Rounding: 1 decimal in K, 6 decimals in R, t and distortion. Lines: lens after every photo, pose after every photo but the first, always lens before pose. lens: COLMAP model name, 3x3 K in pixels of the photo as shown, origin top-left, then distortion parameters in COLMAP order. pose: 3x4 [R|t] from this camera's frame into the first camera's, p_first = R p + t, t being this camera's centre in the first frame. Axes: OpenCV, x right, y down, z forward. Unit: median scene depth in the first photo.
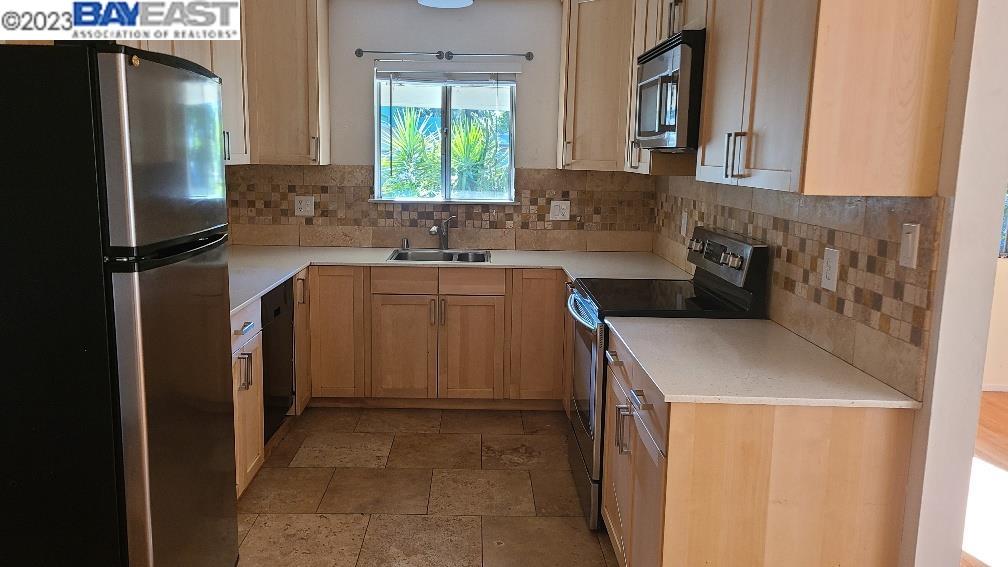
lens RADIAL K [[757.9, 0, 503.8], [0, 757.9, 279.8], [0, 0, 1]] dist [0.046383, -0.033500]
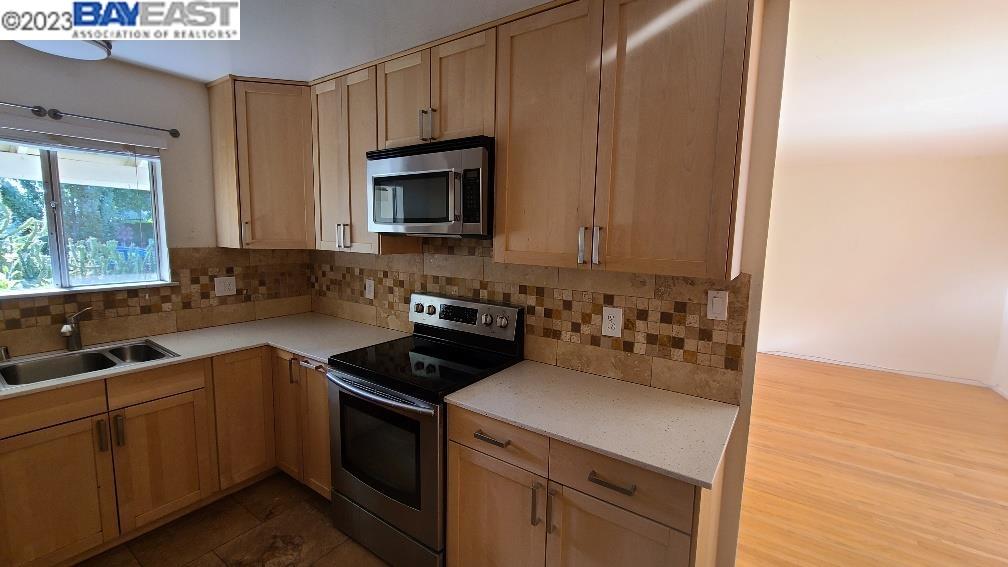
lens RADIAL K [[410.6, 0, 504.5], [0, 410.6, 282.7], [0, 0, 1]] dist [-0.003767, -0.000212]
pose [[0.587263, -0.104387, 0.802637, -0.158093], [0.121200, 0.991809, 0.040311, -0.074837], [-0.800271, 0.073607, 0.595104, 0.366592]]
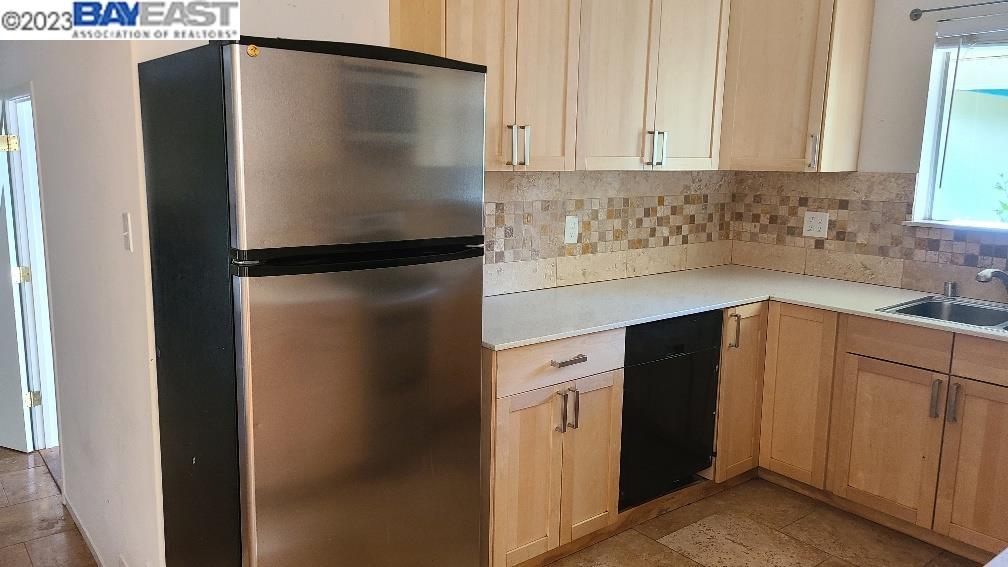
lens RADIAL K [[757.9, 0, 498.2], [0, 757.9, 283.8], [0, 0, 1]] dist [0.046383, -0.033500]
pose [[0.587167, 0.128854, -0.799145, 0.181295], [-0.134603, 0.989046, 0.060575, -0.040493], [0.798196, 0.071999, 0.598079, 0.276168]]
